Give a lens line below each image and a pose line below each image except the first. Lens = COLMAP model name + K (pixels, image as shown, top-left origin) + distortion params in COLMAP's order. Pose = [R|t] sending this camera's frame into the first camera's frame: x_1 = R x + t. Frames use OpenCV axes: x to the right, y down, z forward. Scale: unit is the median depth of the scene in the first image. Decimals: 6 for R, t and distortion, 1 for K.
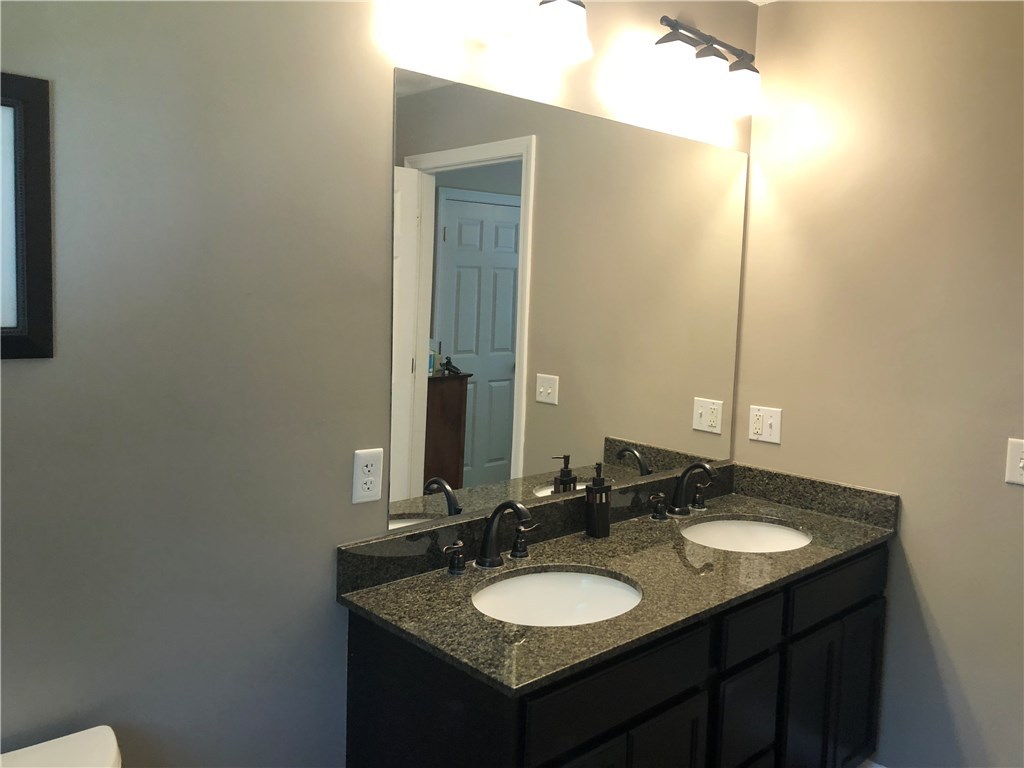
lens RADIAL K [[840.6, 0, 511.3], [0, 840.6, 377.5], [0, 0, 1]] dist [0.037690, -0.008839]
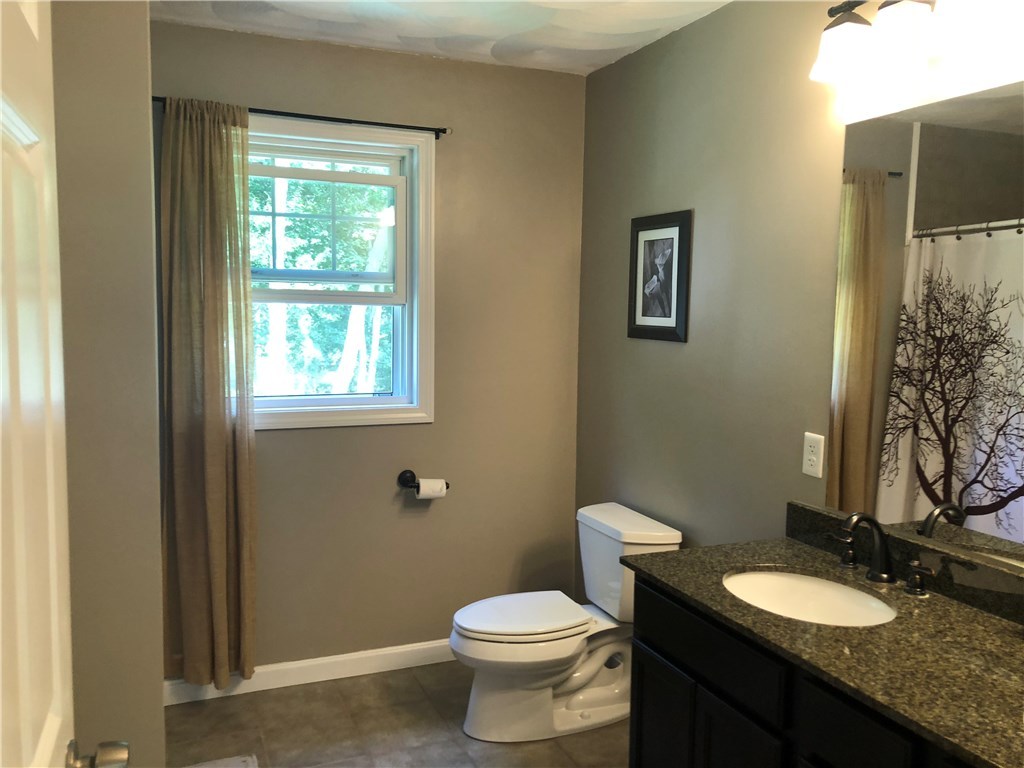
lens RADIAL K [[840.6, 0, 511.8], [0, 840.6, 386.8], [0, 0, 1]] dist [0.037690, -0.008839]
pose [[-0.343141, 0.058087, -0.937486, 1.186326], [-0.124735, 0.986428, 0.106775, -0.063987], [0.930965, 0.153576, -0.331239, 1.005125]]
